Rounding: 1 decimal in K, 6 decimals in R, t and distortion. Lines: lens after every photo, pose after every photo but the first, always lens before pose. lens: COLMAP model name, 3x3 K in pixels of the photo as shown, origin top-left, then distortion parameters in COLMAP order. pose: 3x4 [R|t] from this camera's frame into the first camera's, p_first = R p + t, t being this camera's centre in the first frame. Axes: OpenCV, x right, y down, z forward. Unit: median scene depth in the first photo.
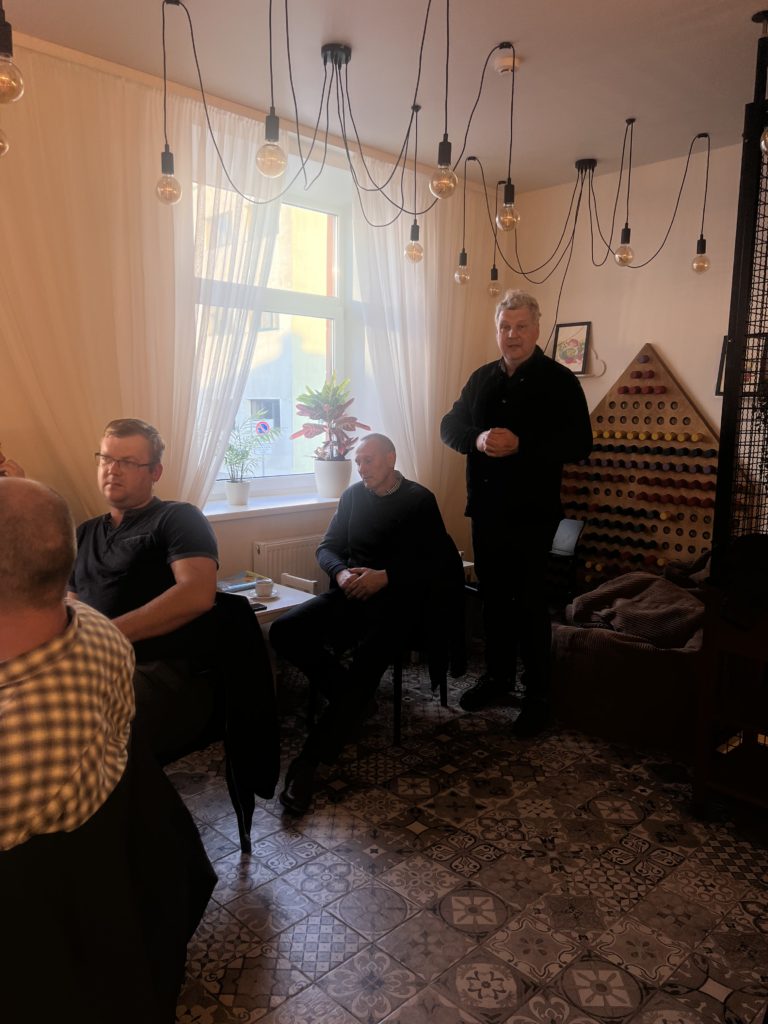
lens RADIAL K [[771.7, 0, 378.1], [0, 771.7, 525.6], [0, 0, 1]] dist [0.059061, -0.066658]
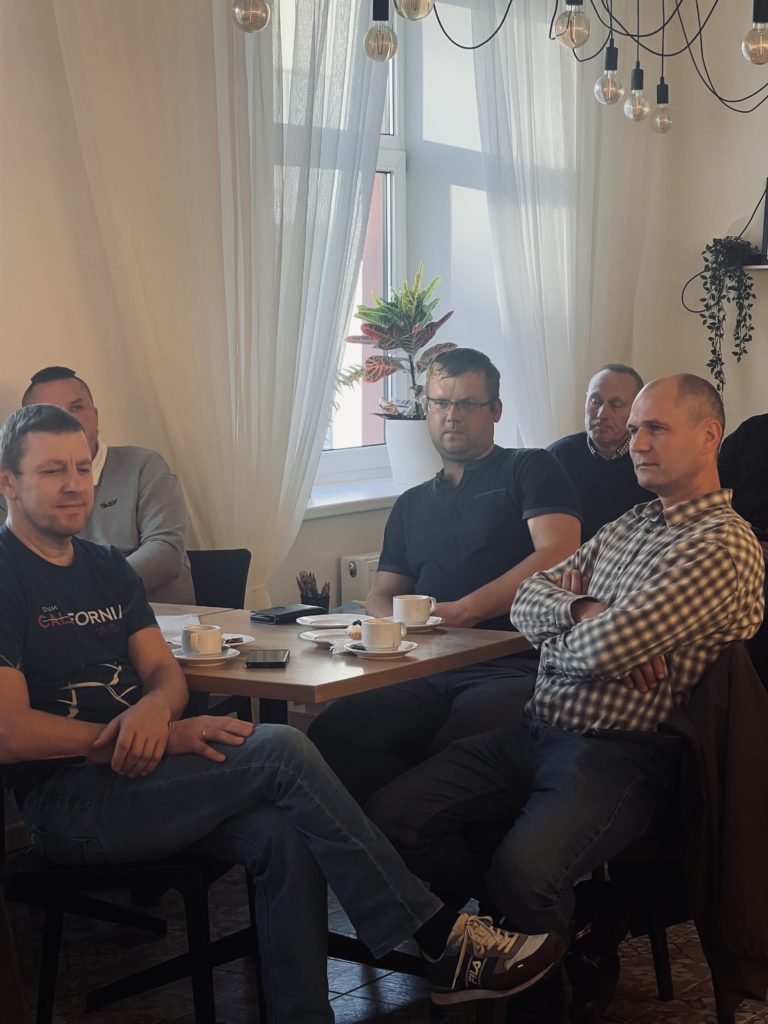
lens RADIAL K [[2385.4, 0, 391.8], [0, 2385.4, 506.0], [0, 0, 1]] dist [0.202283, 0.000000]
pose [[0.977149, -0.032646, 0.210035, -0.508554], [0.046347, 0.997083, -0.060646, 0.095842], [-0.207443, 0.068994, 0.975811, -0.801594]]
